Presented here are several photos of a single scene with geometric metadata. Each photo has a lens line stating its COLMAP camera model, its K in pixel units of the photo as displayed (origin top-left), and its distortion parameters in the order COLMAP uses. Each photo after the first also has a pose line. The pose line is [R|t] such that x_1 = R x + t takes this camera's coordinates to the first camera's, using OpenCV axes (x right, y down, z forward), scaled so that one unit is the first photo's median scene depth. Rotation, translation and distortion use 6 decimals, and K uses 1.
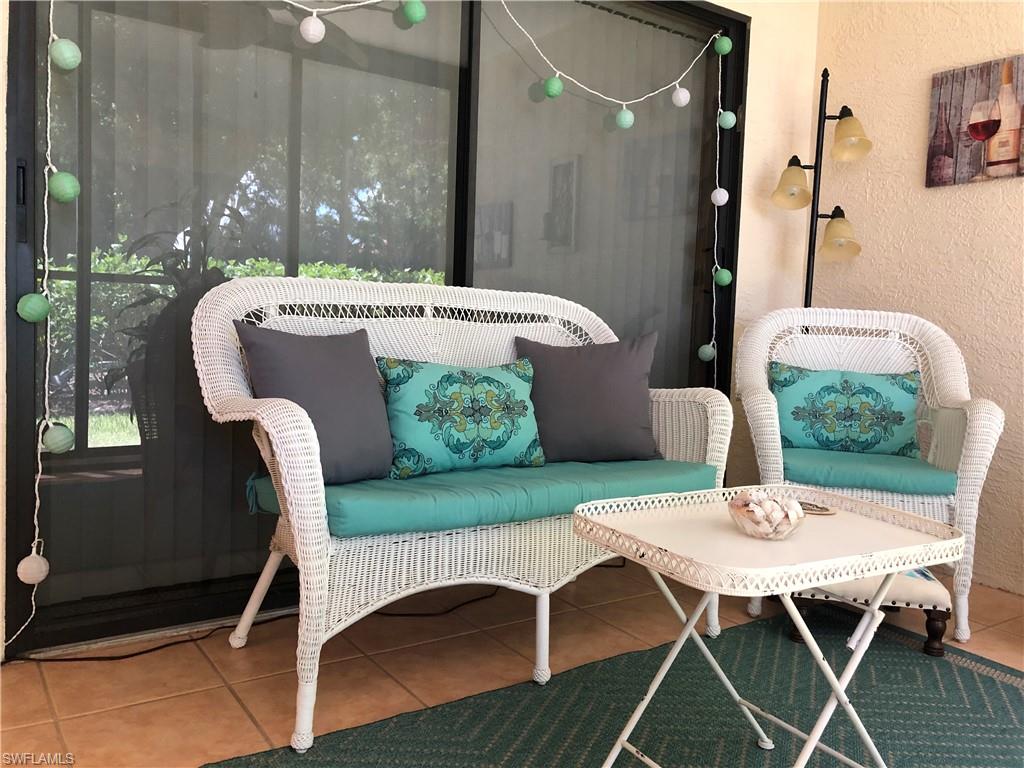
lens RADIAL K [[843.3, 0, 510.2], [0, 843.3, 383.2], [0, 0, 1]] dist [0.044396, -0.038046]
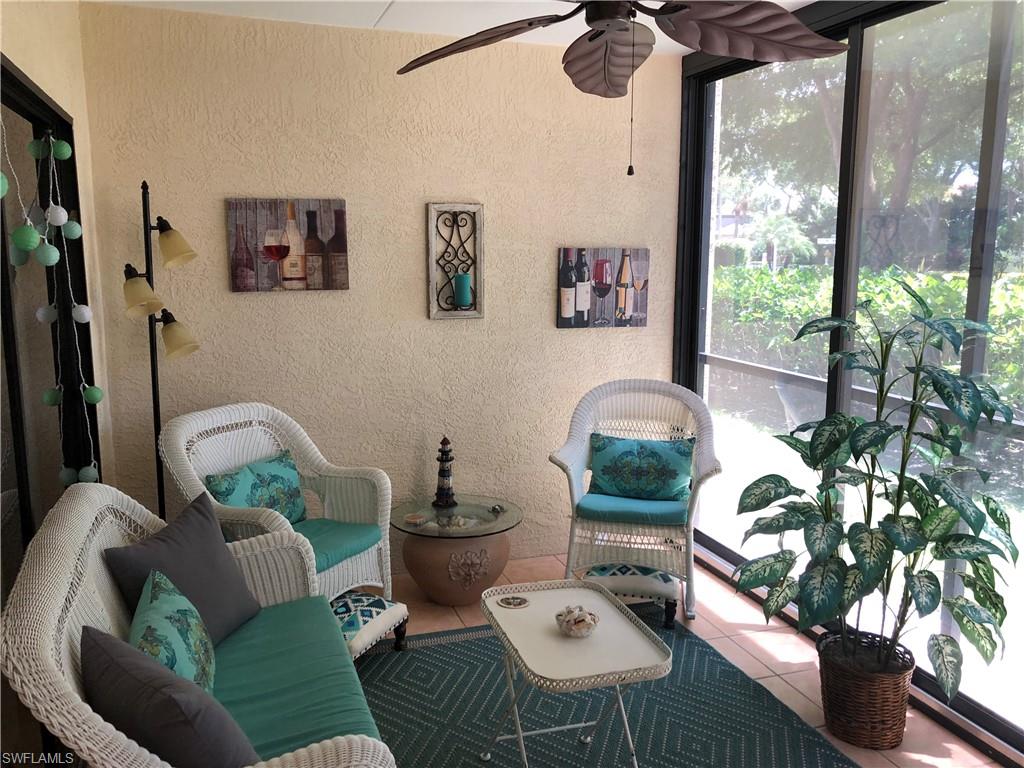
lens RADIAL K [[843.3, 0, 509.0], [0, 843.3, 382.4], [0, 0, 1]] dist [0.044396, -0.038046]
pose [[0.261256, -0.198615, 0.944615, -0.579550], [0.082903, 0.979603, 0.183043, -0.302883], [-0.961703, 0.030491, 0.272393, 0.319596]]
